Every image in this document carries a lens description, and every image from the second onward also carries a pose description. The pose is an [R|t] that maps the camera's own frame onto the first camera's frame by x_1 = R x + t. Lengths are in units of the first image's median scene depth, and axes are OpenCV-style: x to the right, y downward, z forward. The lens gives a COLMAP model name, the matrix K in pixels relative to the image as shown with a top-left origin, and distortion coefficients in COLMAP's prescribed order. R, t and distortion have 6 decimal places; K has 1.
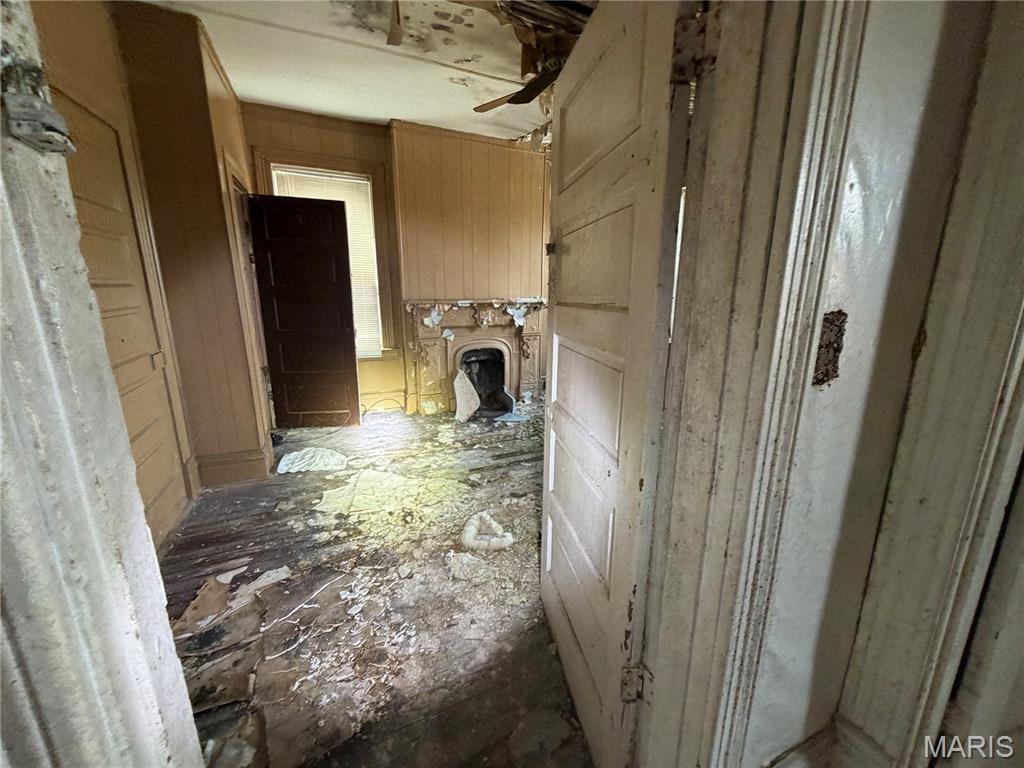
lens RADIAL K [[409.9, 0, 516.0], [0, 409.9, 383.0], [0, 0, 1]] dist [-0.001516, 0.000138]
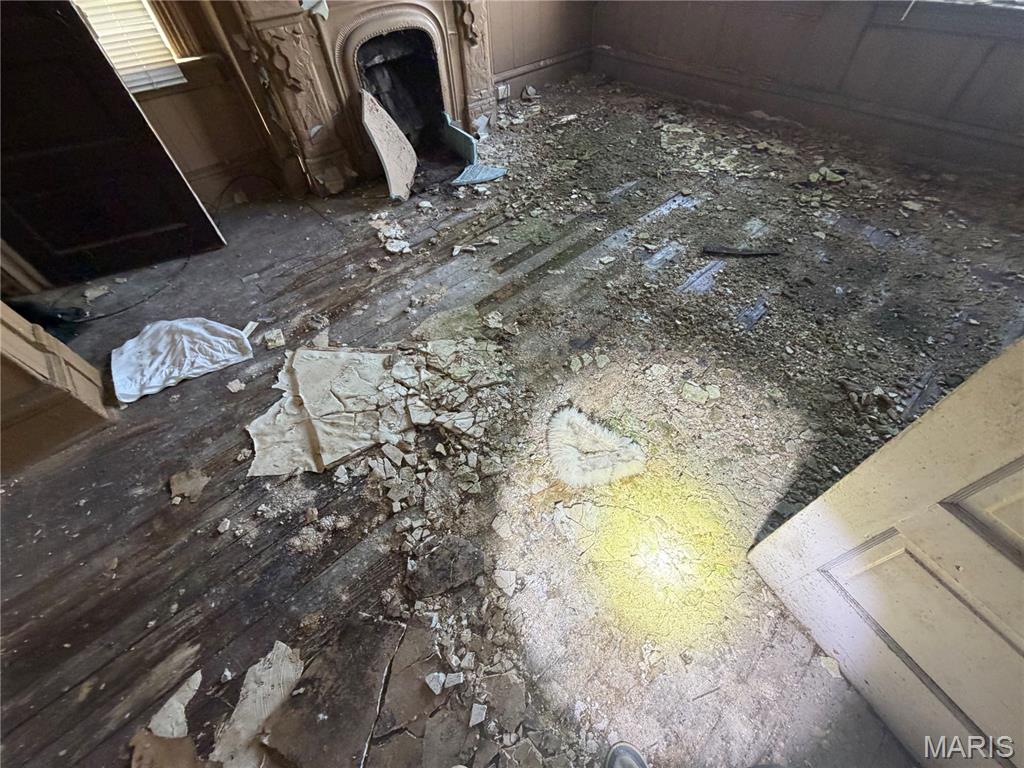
lens RADIAL K [[409.9, 0, 515.2], [0, 409.9, 385.1], [0, 0, 1]] dist [-0.001516, 0.000138]
pose [[0.954080, -0.255858, 0.155780, -0.185350], [0.107098, 0.777026, 0.620291, -0.062165], [-0.279751, -0.575124, 0.768747, 0.474875]]
